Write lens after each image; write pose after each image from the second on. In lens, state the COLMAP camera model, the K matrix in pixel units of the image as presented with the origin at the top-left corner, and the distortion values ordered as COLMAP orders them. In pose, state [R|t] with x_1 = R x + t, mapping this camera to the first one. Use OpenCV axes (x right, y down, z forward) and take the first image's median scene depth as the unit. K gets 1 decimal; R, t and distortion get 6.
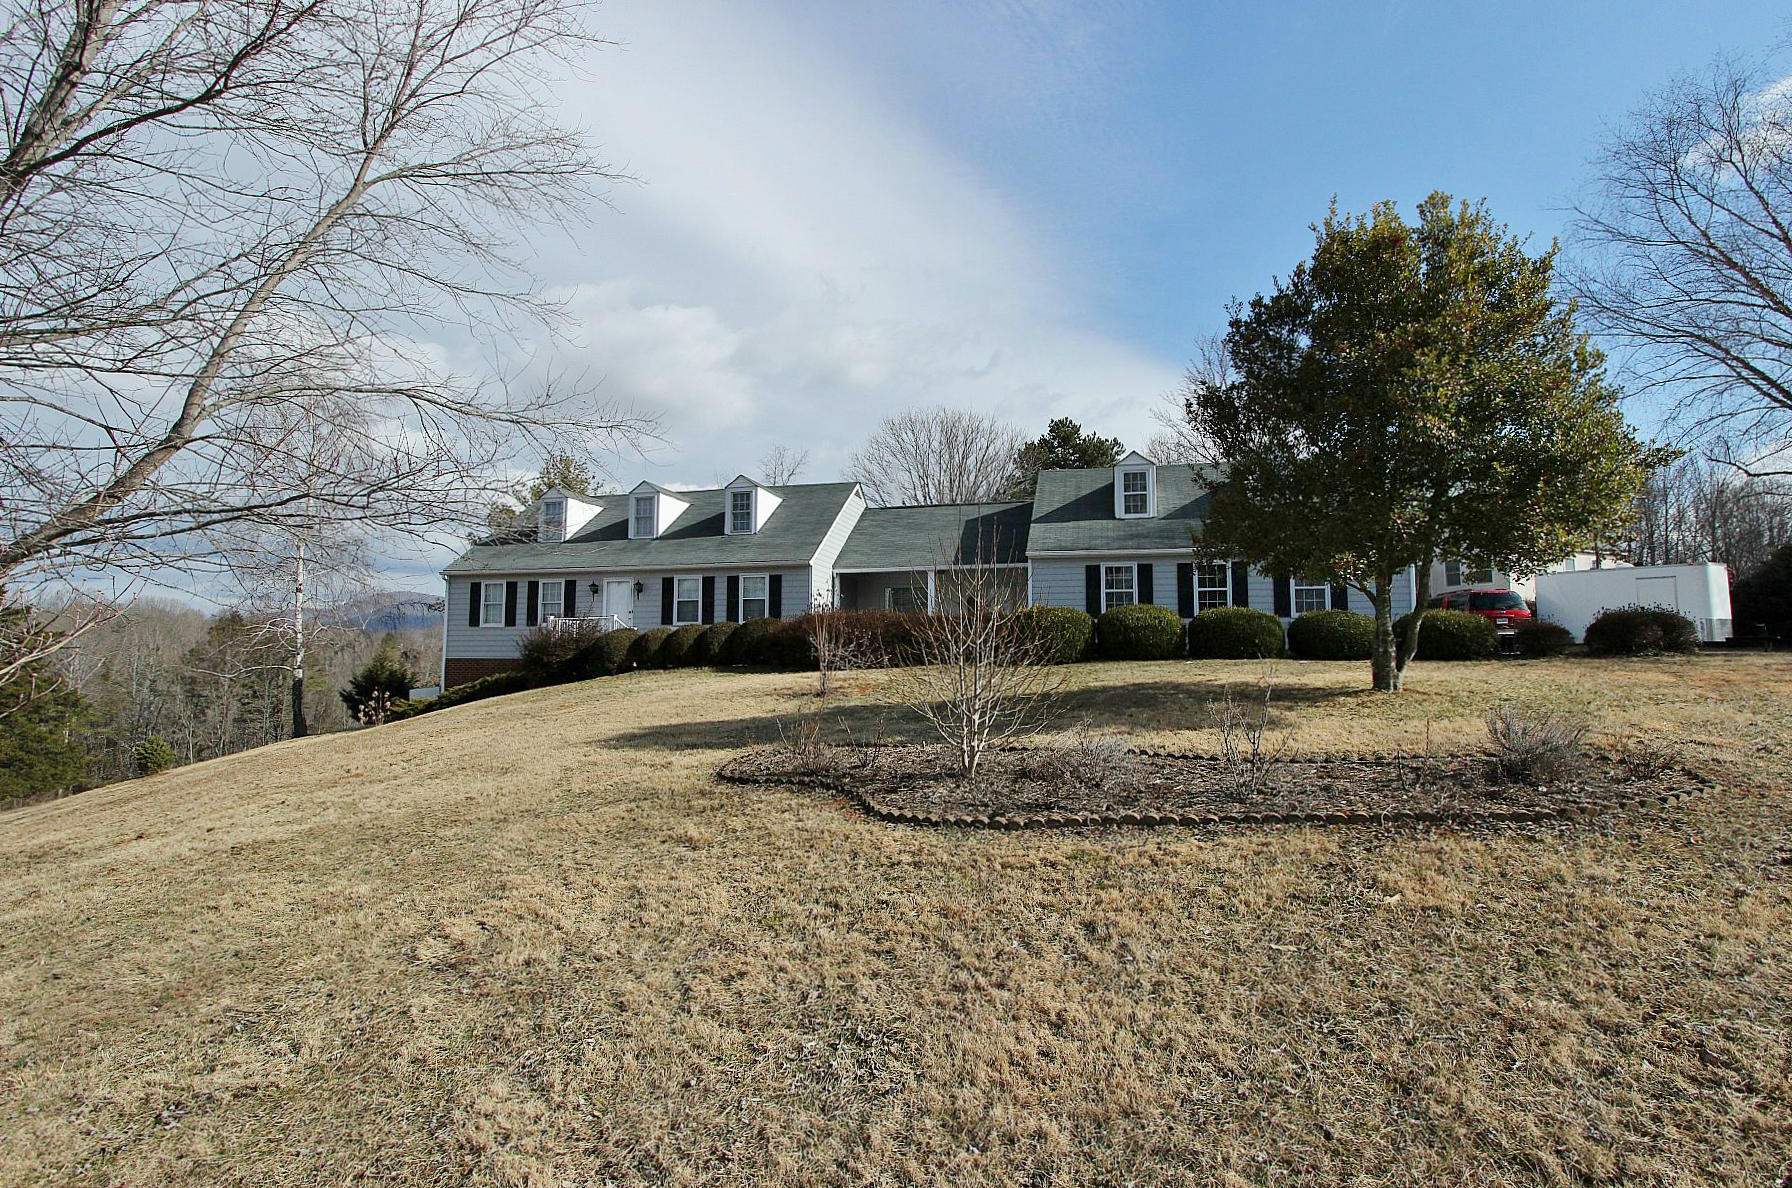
lens RADIAL K [[829.6, 0, 895.9], [0, 829.6, 611.1], [0, 0, 1]] dist [-0.020977, 0.000447]
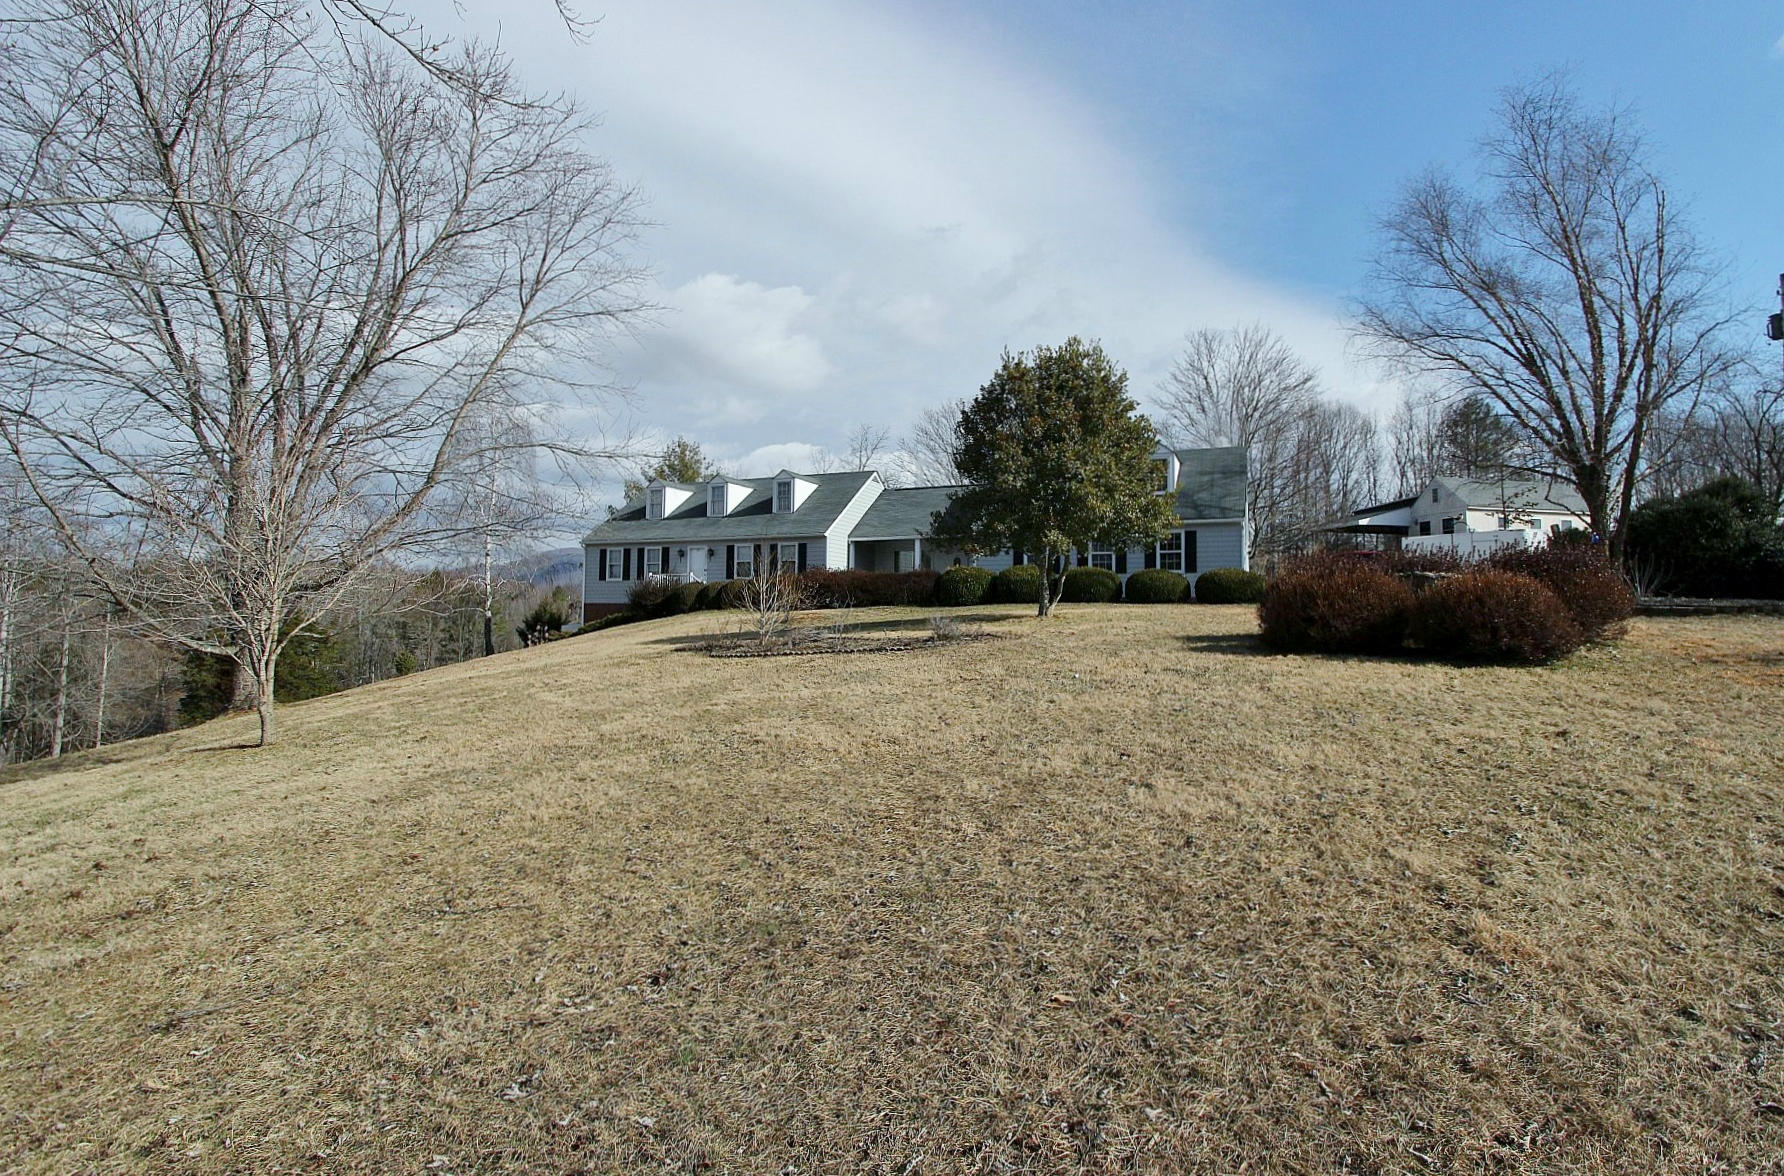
lens RADIAL K [[837.9, 0, 892.0], [0, 837.9, 588.0], [0, 0, 1]] dist [-0.020886, 0.000041]
pose [[0.985133, 0.003737, -0.171756, 0.222469], [0.000830, 0.999648, 0.026515, -0.005666], [0.171794, -0.026264, 0.984783, -0.322332]]
